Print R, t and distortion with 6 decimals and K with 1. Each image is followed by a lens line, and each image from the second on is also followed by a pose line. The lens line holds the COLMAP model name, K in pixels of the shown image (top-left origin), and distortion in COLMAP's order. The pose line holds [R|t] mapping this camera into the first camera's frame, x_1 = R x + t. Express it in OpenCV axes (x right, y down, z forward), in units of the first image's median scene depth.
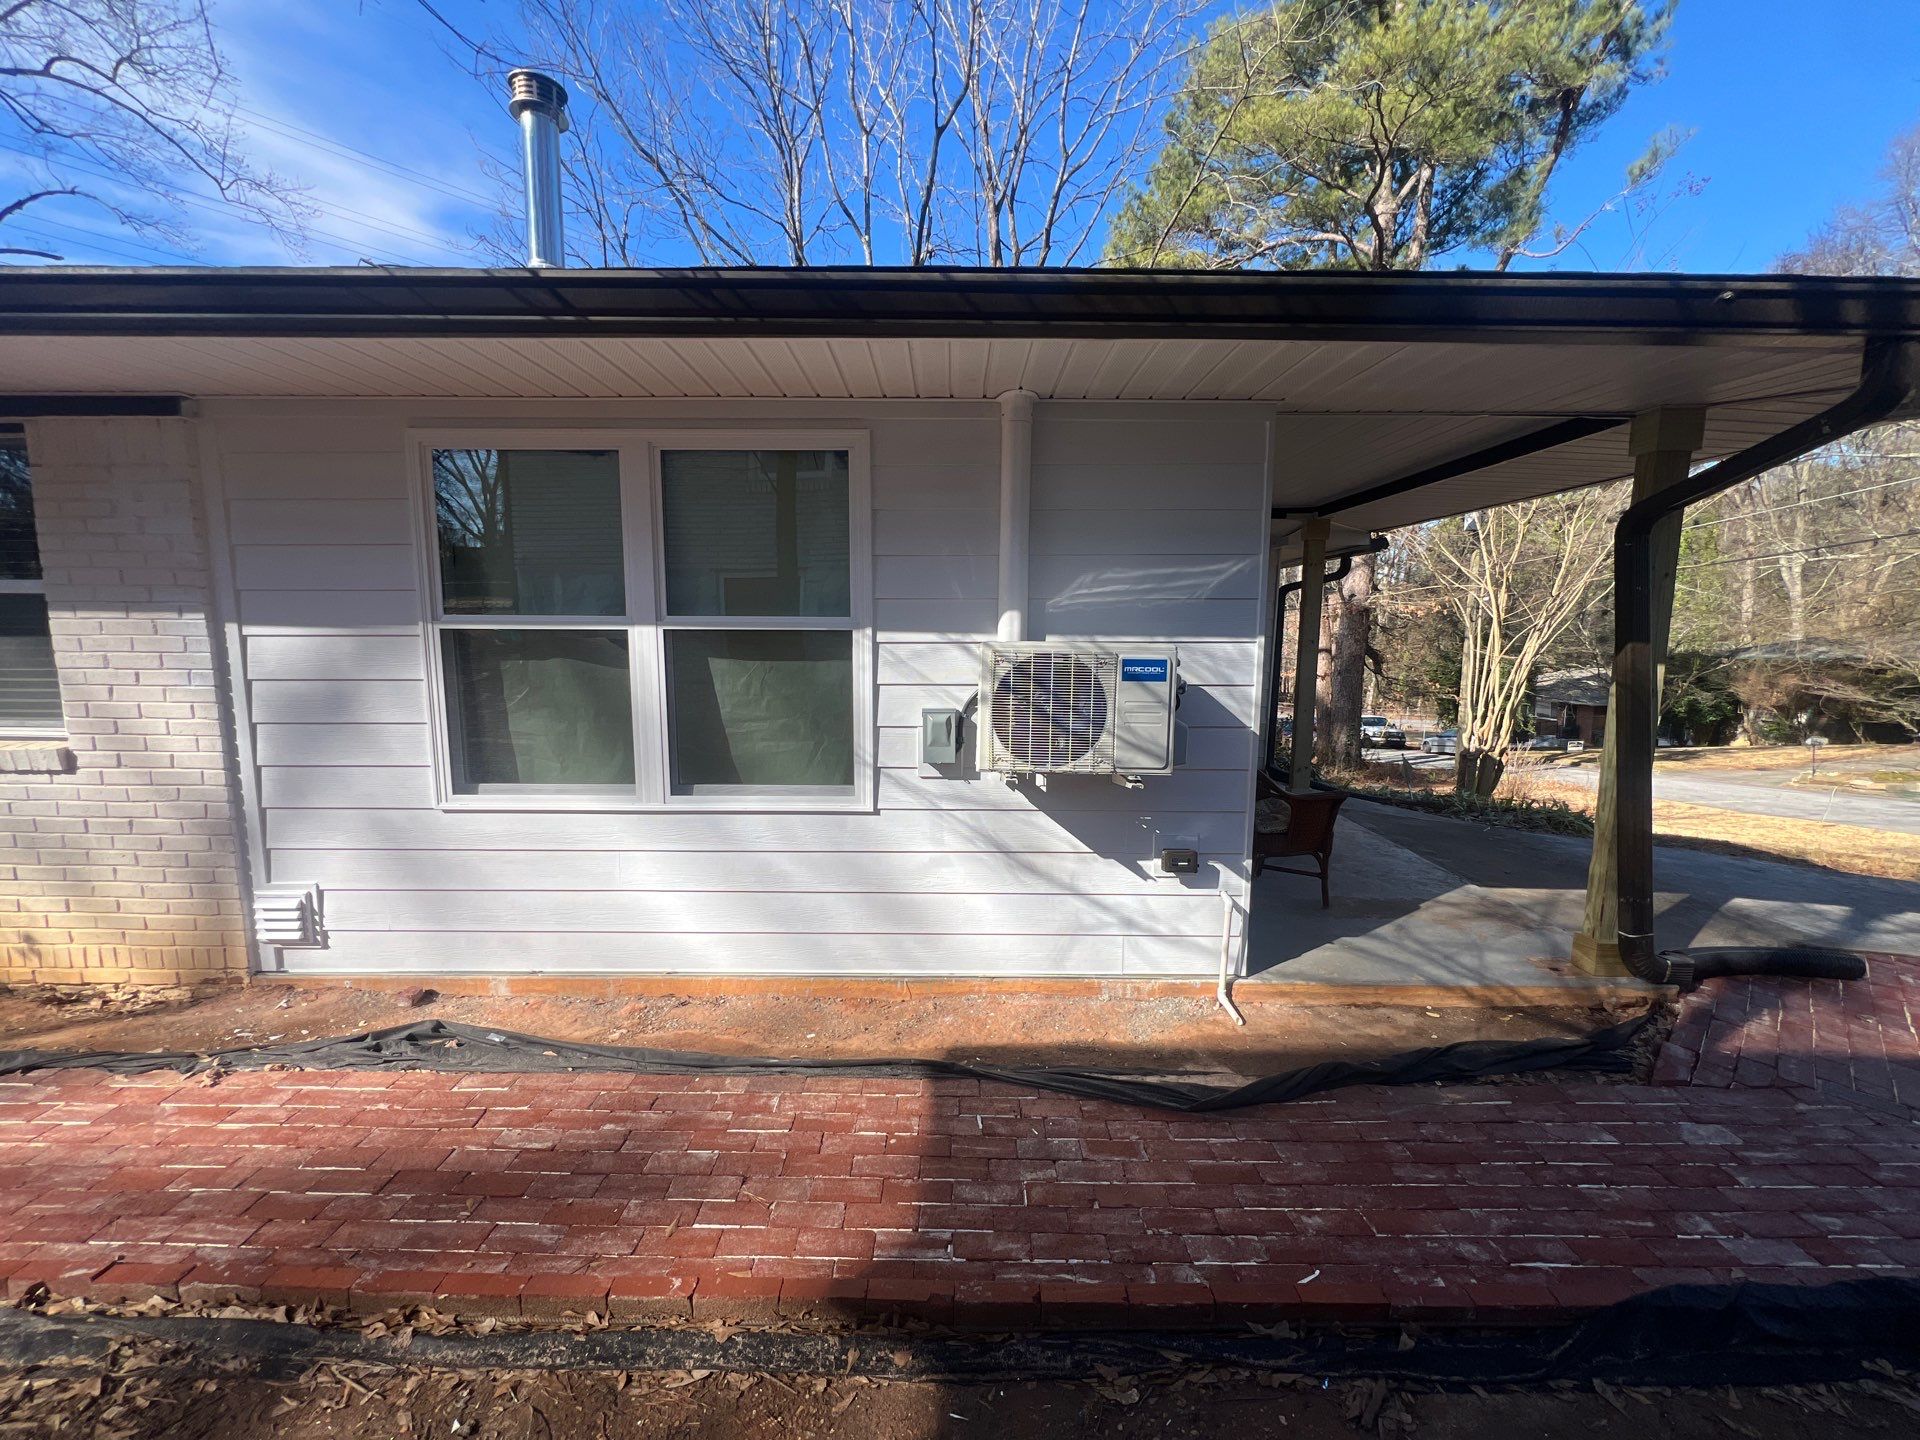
lens RADIAL K [[764.0, 0, 946.1], [0, 764.0, 726.3], [0, 0, 1]] dist [-0.003538, 0.000504]
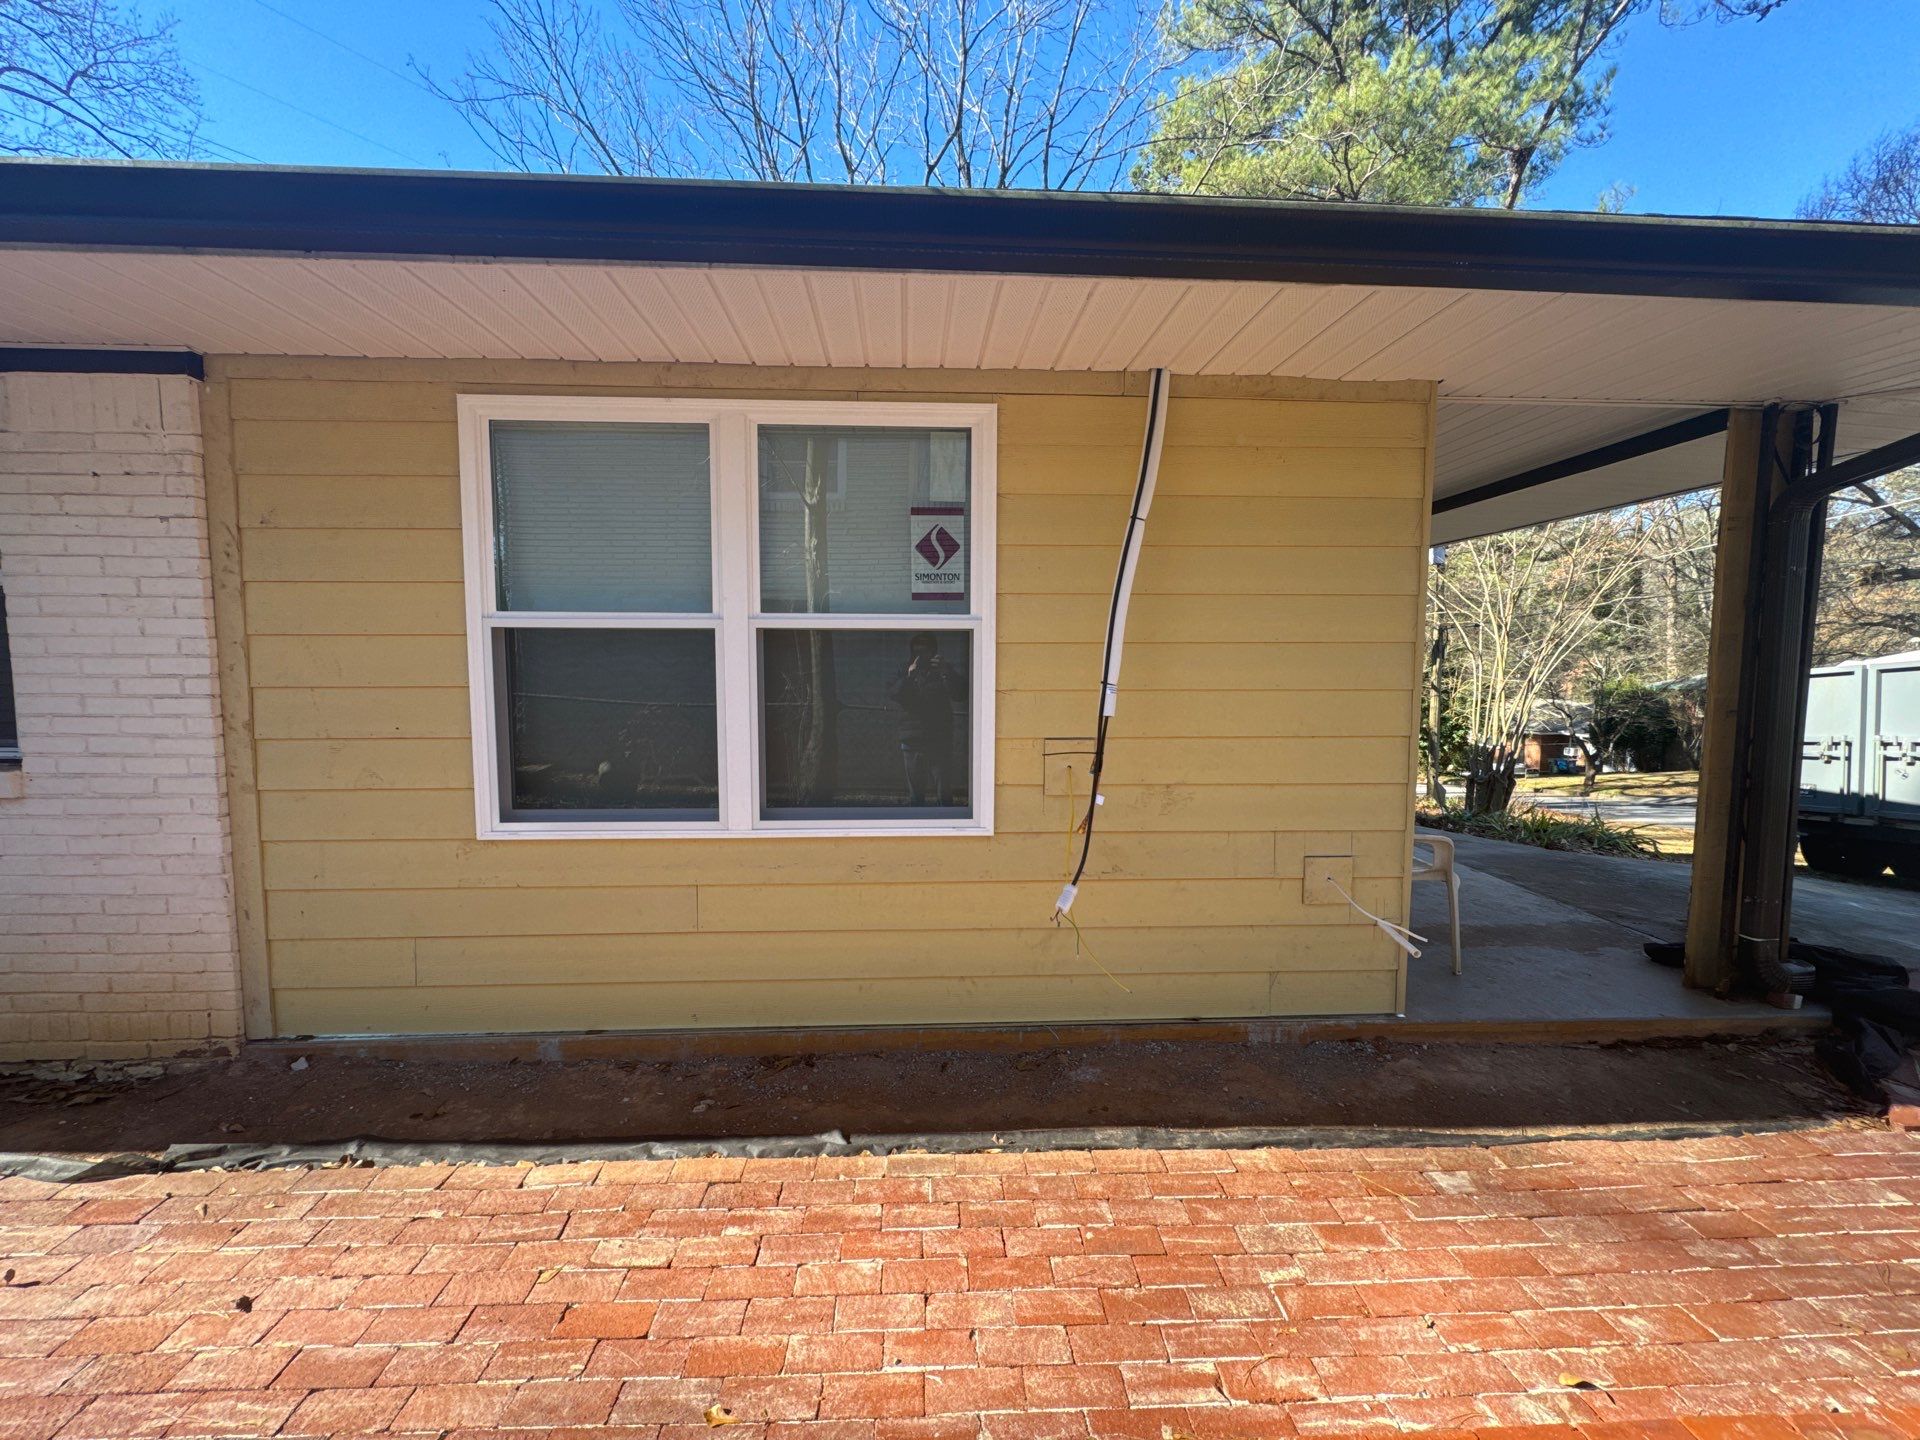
lens RADIAL K [[756.4, 0, 944.4], [0, 756.4, 726.5], [0, 0, 1]] dist [-0.002146, 0.000827]
pose [[0.998687, -0.006973, 0.050750, -0.243001], [0.009282, 0.998926, -0.045405, 0.031058], [-0.050378, 0.045816, 0.997679, 0.162031]]
